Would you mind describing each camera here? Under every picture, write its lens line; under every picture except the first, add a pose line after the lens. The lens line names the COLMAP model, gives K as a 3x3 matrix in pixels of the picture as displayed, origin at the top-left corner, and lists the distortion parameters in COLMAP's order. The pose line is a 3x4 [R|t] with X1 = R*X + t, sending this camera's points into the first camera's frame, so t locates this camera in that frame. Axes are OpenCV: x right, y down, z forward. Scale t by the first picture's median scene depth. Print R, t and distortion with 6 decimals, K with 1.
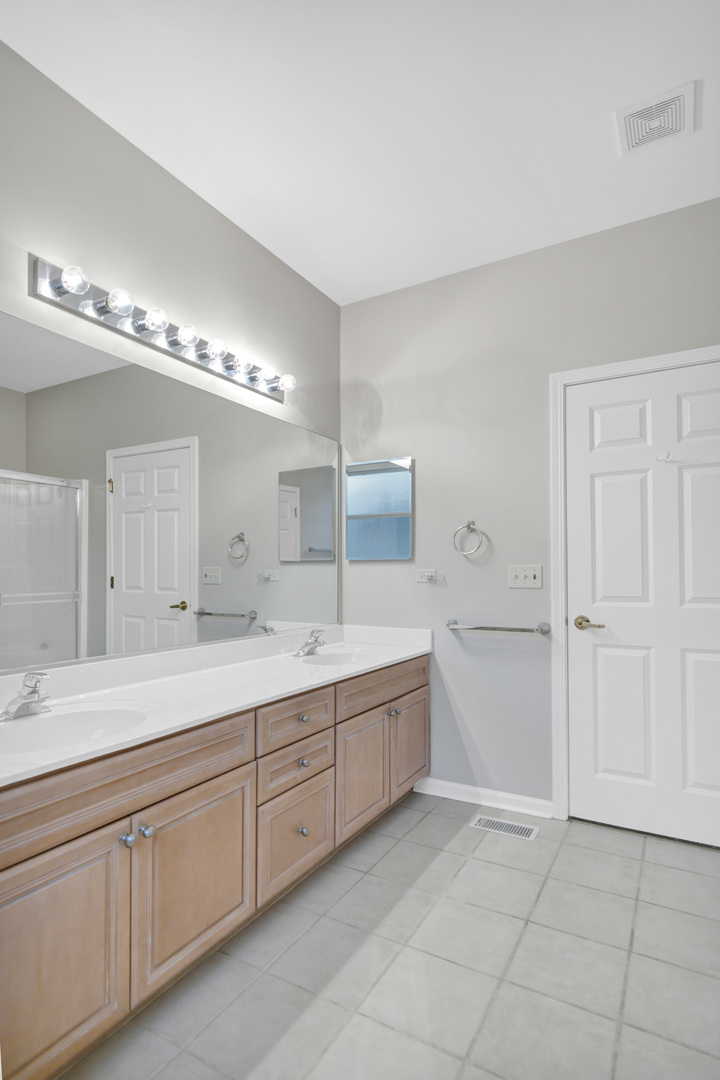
lens RADIAL K [[552.6, 0, 360.0], [0, 552.6, 540.0], [0, 0, 1]] dist [-0.005794, -0.001089]
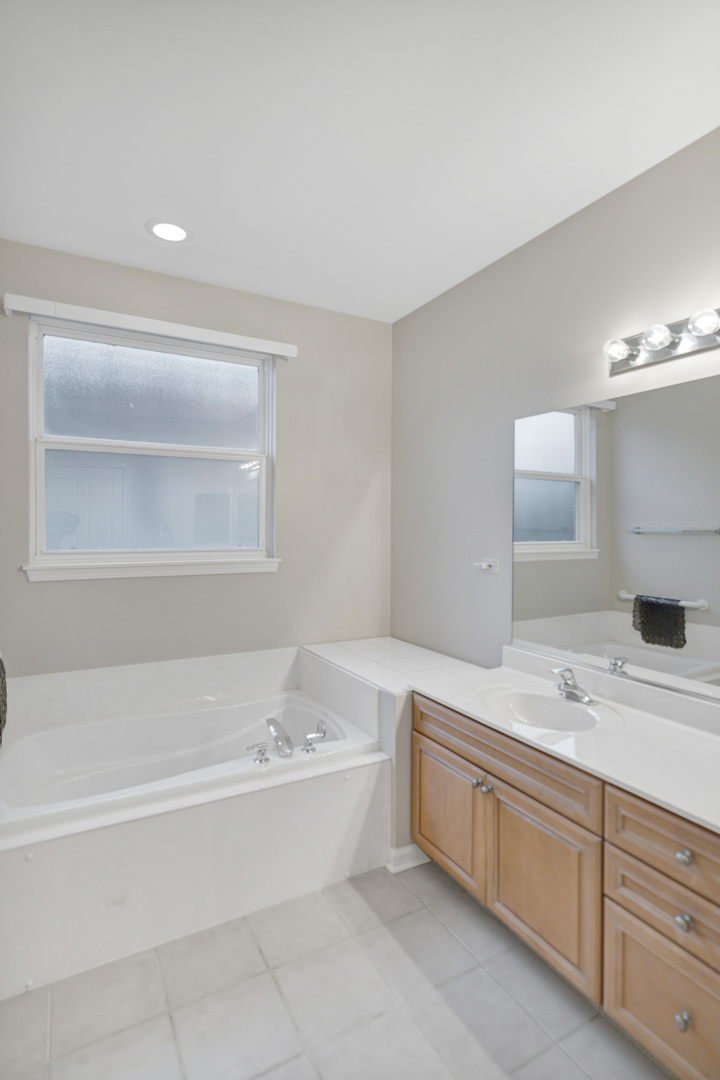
lens RADIAL K [[552.6, 0, 360.0], [0, 552.6, 540.0], [0, 0, 1]] dist [-0.005794, -0.001089]
pose [[-0.504479, 0.014172, -0.863308, 0.773635], [0.024557, 0.999696, 0.002061, -0.083237], [0.863075, -0.020161, -0.504674, 1.171670]]
